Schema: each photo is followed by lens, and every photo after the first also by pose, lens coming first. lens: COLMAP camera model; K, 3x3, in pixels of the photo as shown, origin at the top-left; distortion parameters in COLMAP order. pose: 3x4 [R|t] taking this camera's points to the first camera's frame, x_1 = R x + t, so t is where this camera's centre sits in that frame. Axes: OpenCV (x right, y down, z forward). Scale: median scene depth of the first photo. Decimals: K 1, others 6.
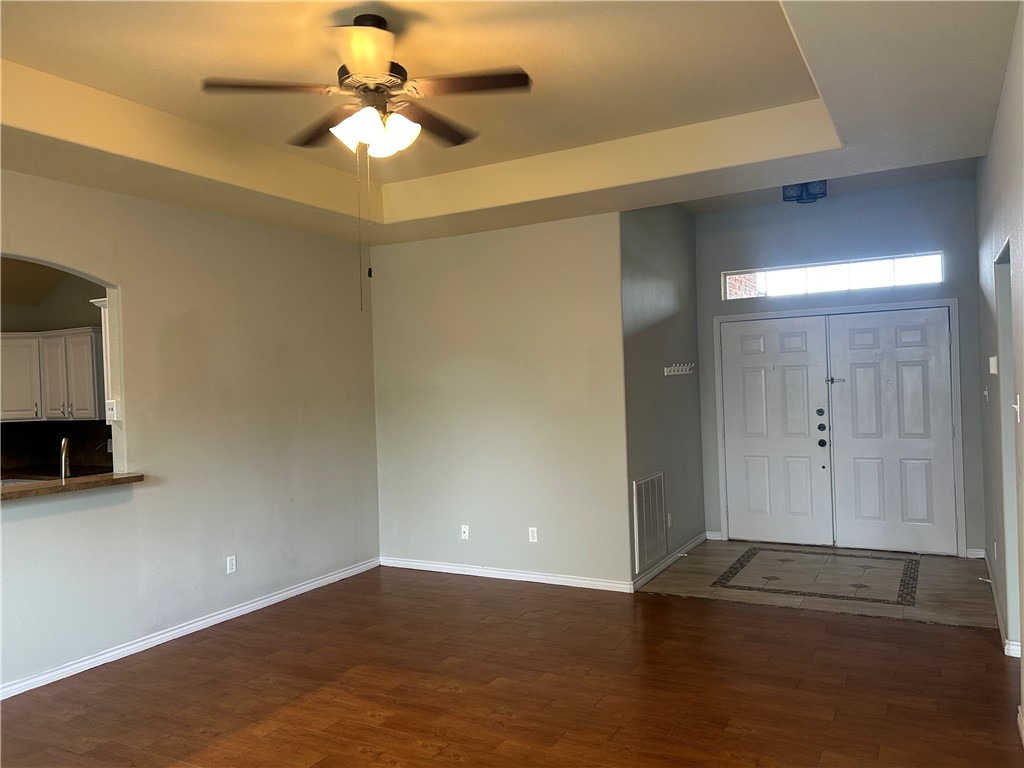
lens RADIAL K [[758.3, 0, 512.0], [0, 758.3, 384.0], [0, 0, 1]] dist [0.076675, -0.101263]
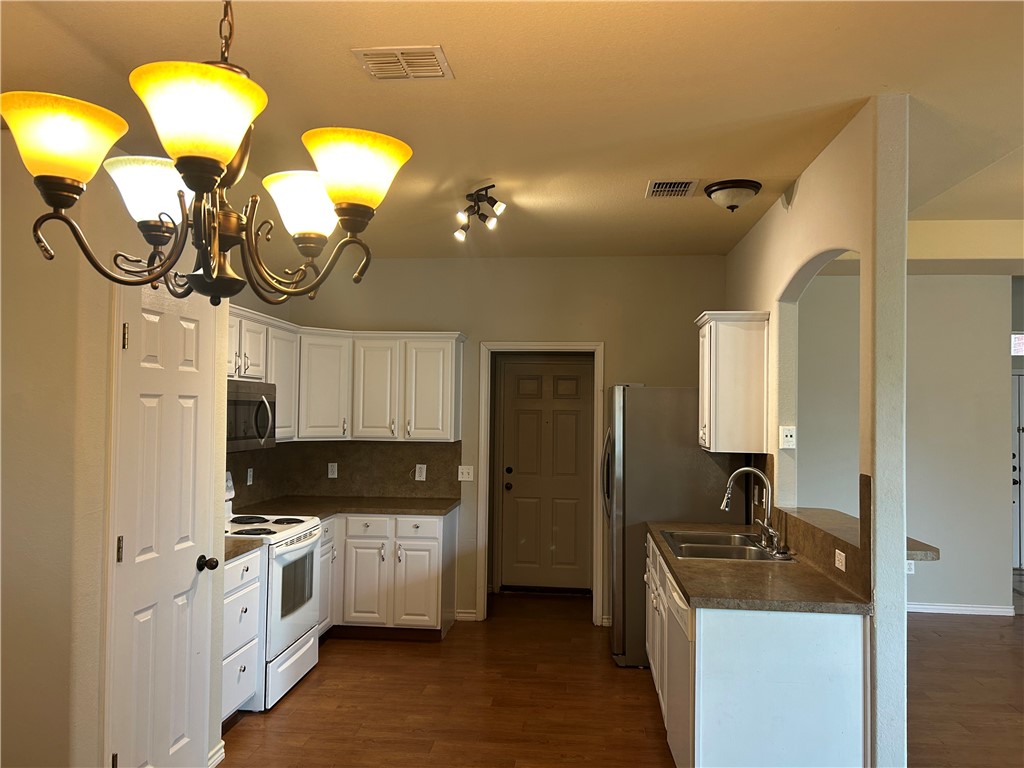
lens RADIAL K [[758.3, 0, 512.0], [0, 758.3, 384.0], [0, 0, 1]] dist [0.076675, -0.101263]
pose [[0.915900, 0.062848, 0.396455, -0.802484], [-0.047101, 0.997671, -0.049342, 0.021214], [-0.398633, 0.026519, 0.916727, 0.210044]]
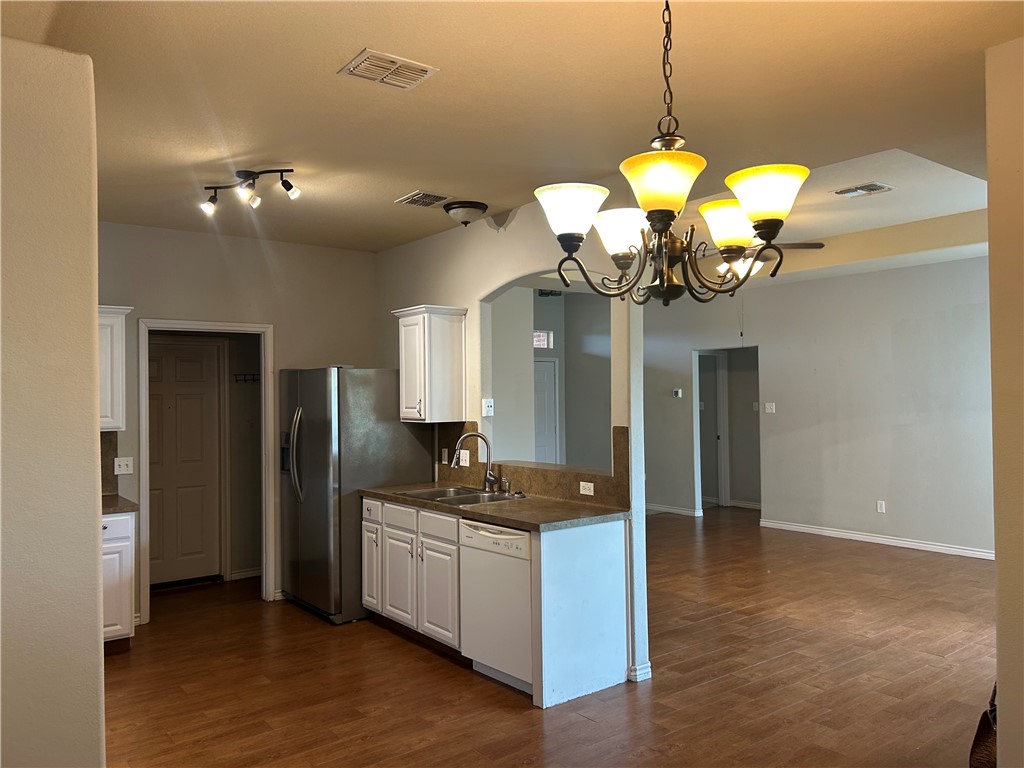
lens RADIAL K [[758.3, 0, 512.0], [0, 758.3, 384.0], [0, 0, 1]] dist [0.076675, -0.101263]
pose [[0.399721, 0.040812, 0.915728, -1.062226], [-0.002533, 0.999054, -0.043420, 0.032734], [-0.916633, 0.015036, 0.399446, 0.351731]]
